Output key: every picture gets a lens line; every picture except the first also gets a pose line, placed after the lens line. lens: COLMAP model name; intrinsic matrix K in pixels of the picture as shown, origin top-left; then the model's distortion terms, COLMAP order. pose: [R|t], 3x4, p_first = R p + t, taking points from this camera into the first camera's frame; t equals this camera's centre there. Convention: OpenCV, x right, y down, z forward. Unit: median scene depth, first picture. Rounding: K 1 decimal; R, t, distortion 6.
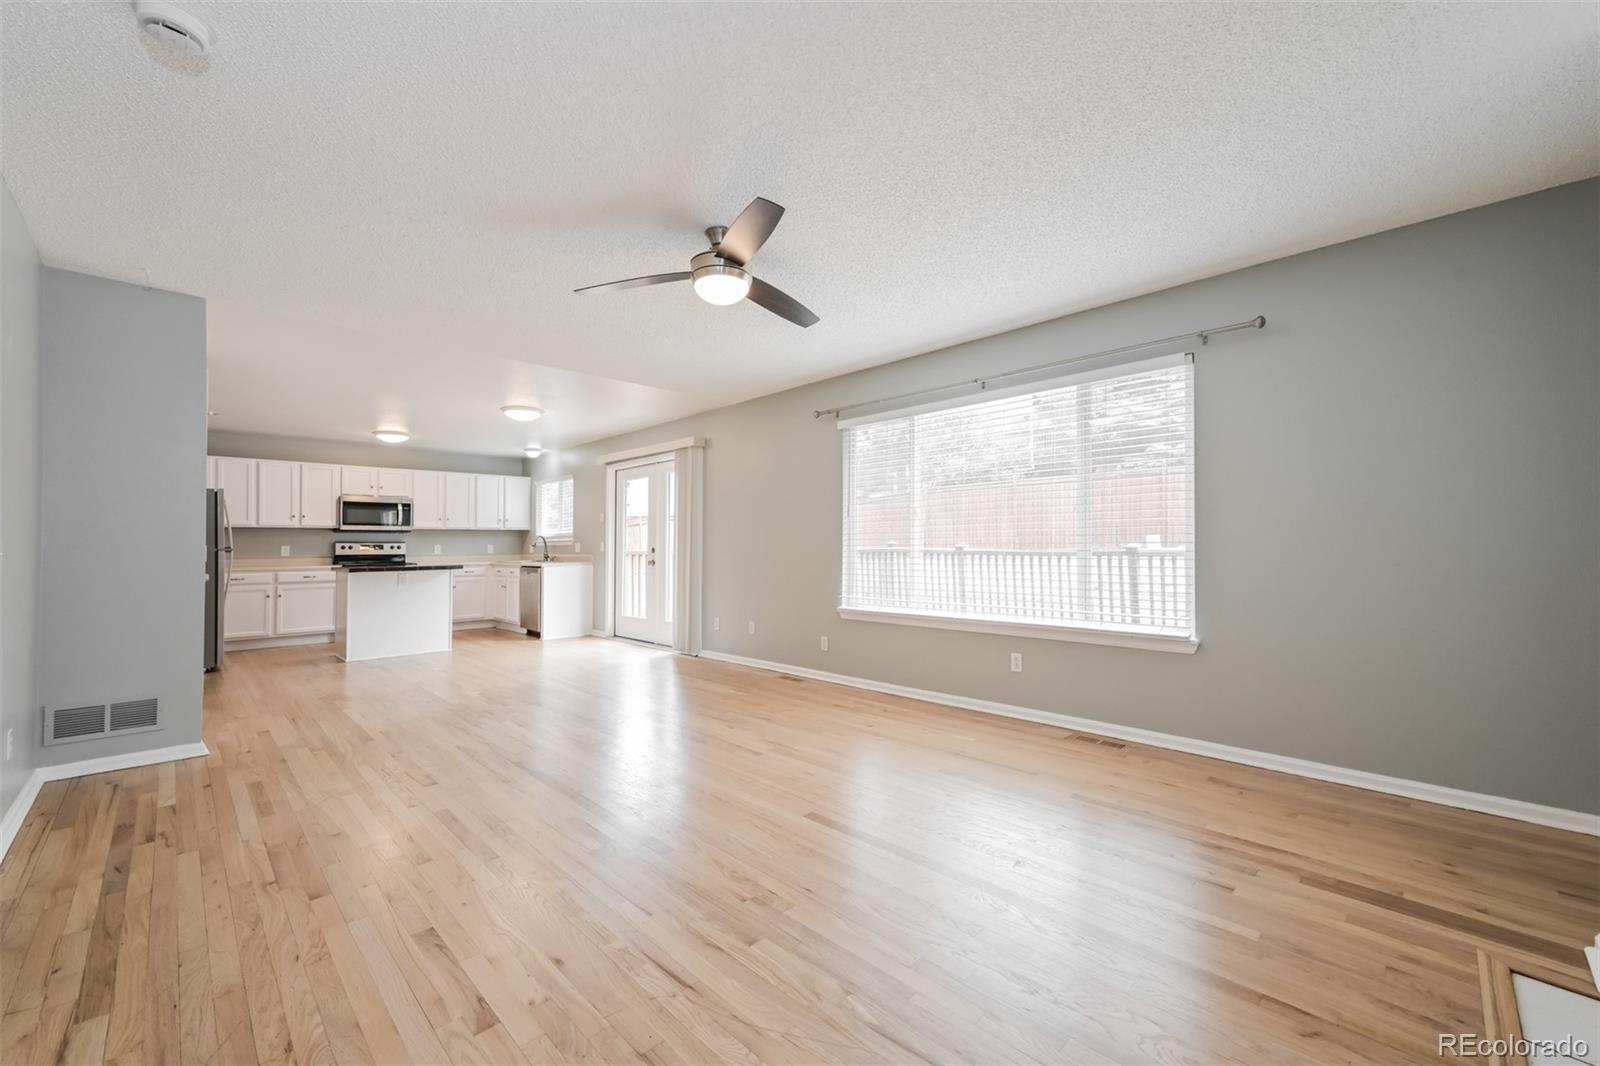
lens RADIAL K [[619.5, 0, 810.7], [0, 619.5, 533.5], [0, 0, 1]] dist [0.001467, -0.000018]
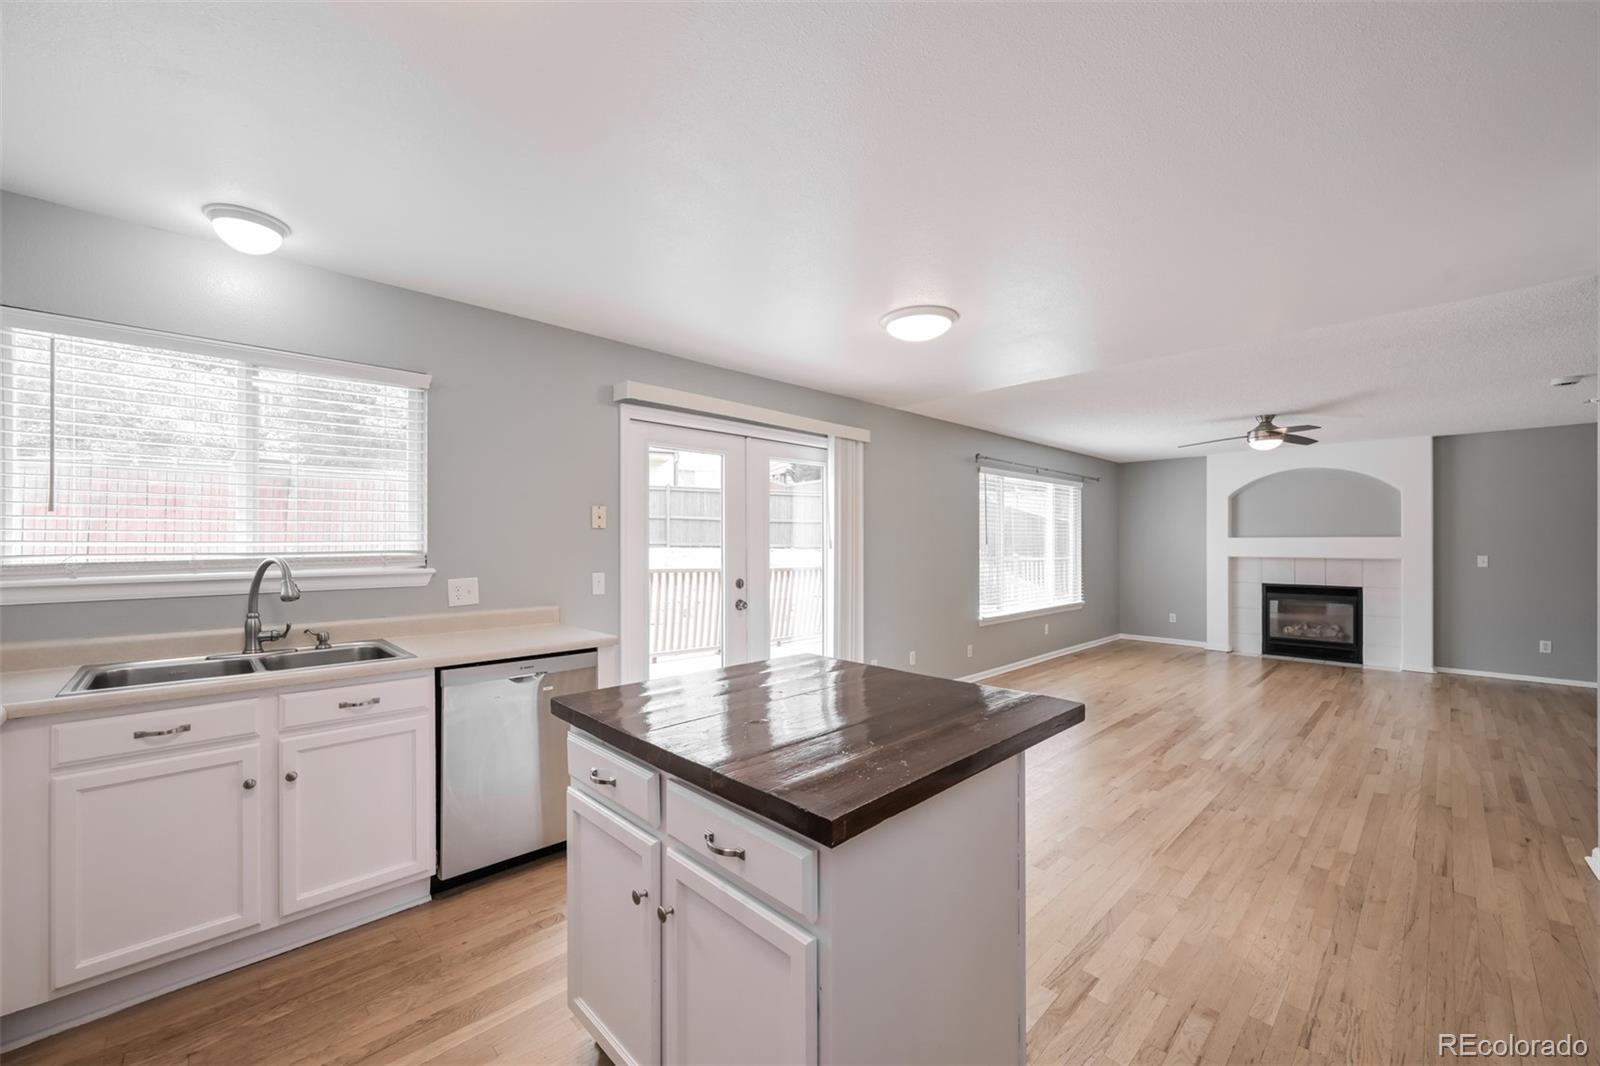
lens RADIAL K [[621.9, 0, 804.7], [0, 621.9, 542.5], [0, 0, 1]] dist [0.001009, 0.000059]
pose [[0.029472, 0.010687, 0.999508, -0.772520], [-0.021963, 0.999708, -0.010041, -0.006292], [-0.999324, -0.021656, 0.029698, 0.850715]]
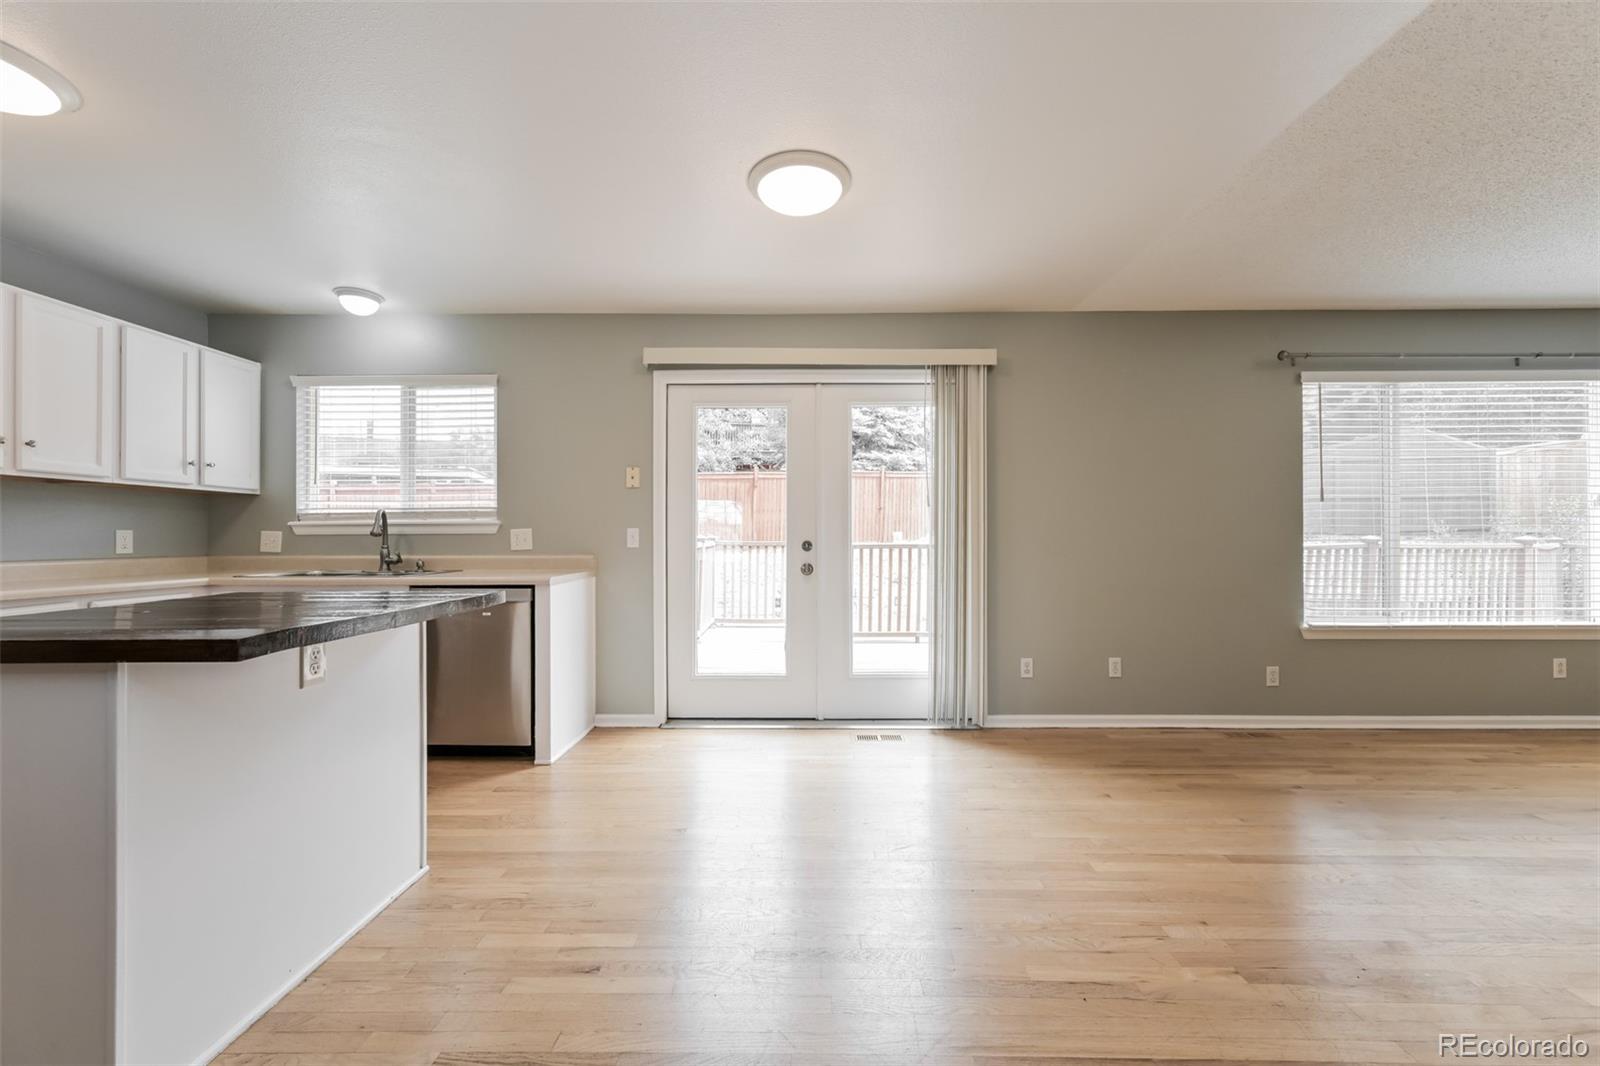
lens RADIAL K [[622.5, 0, 810.0], [0, 622.5, 532.3], [0, 0, 1]] dist [-0.000918, -0.000068]
pose [[0.721652, 0.013405, 0.692127, -0.573824], [-0.020379, 0.999791, 0.001884, 0.013351], [-0.691956, -0.015464, 0.721774, 0.566050]]
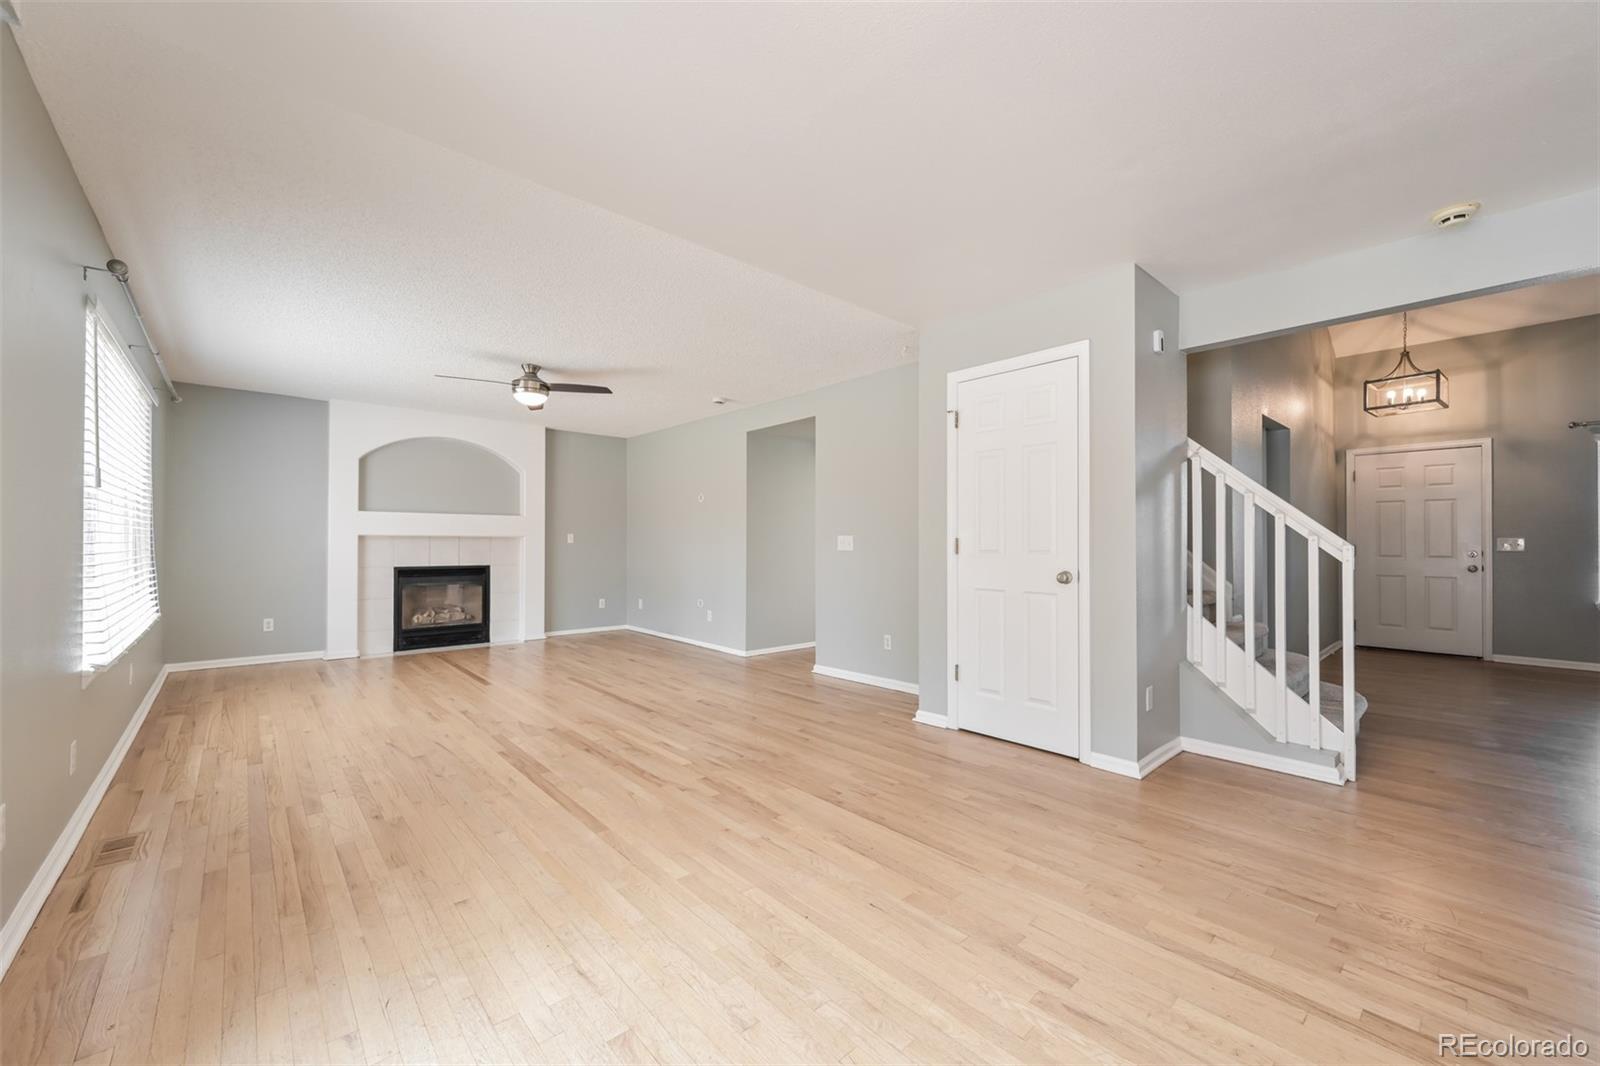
lens RADIAL K [[629.6, 0, 794.6], [0, 629.6, 541.6], [0, 0, 1]] dist [0.000637, 0.000034]
pose [[-0.997441, 0.005622, 0.071268, -0.358480], [0.003857, 0.999683, -0.024887, 0.021440], [-0.071385, -0.024548, -0.997147, 0.948768]]
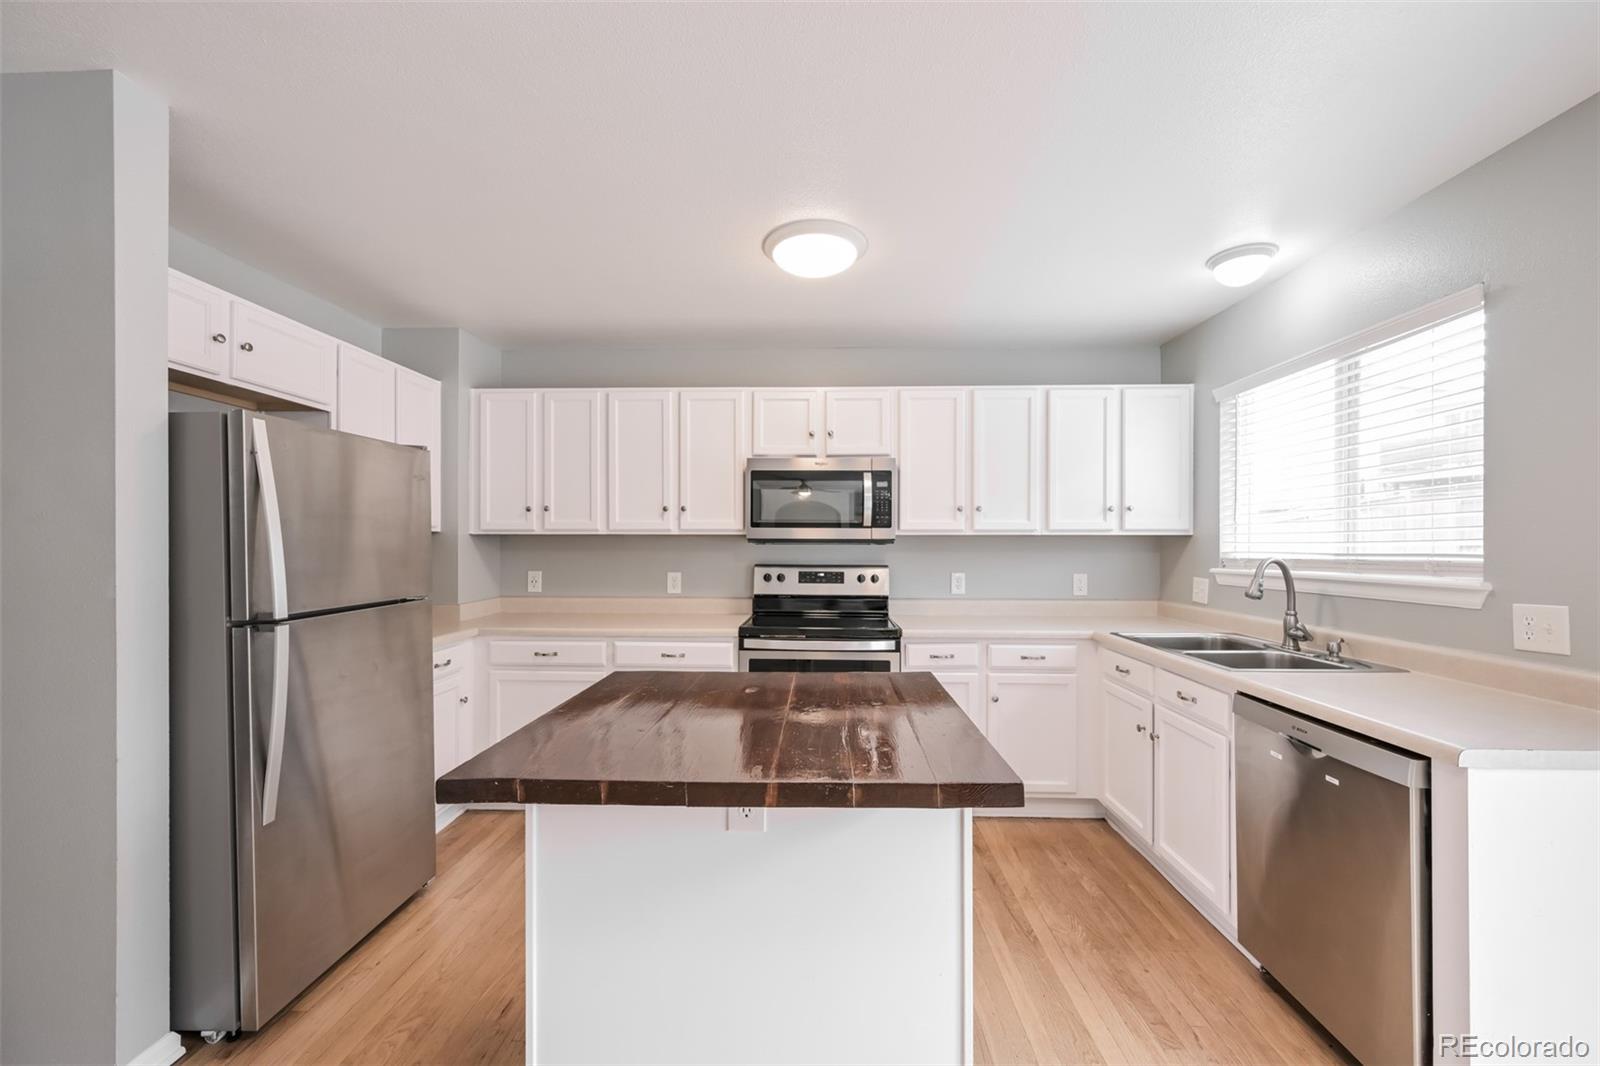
lens RADIAL K [[621.9, 0, 804.7], [0, 621.9, 542.5], [0, 0, 1]] dist [0.001009, 0.000059]
pose [[0.671473, 0.009426, -0.740969, -0.413400], [0.006687, 0.999801, 0.018779, -0.011133], [0.740999, -0.017564, 0.671276, 0.734496]]
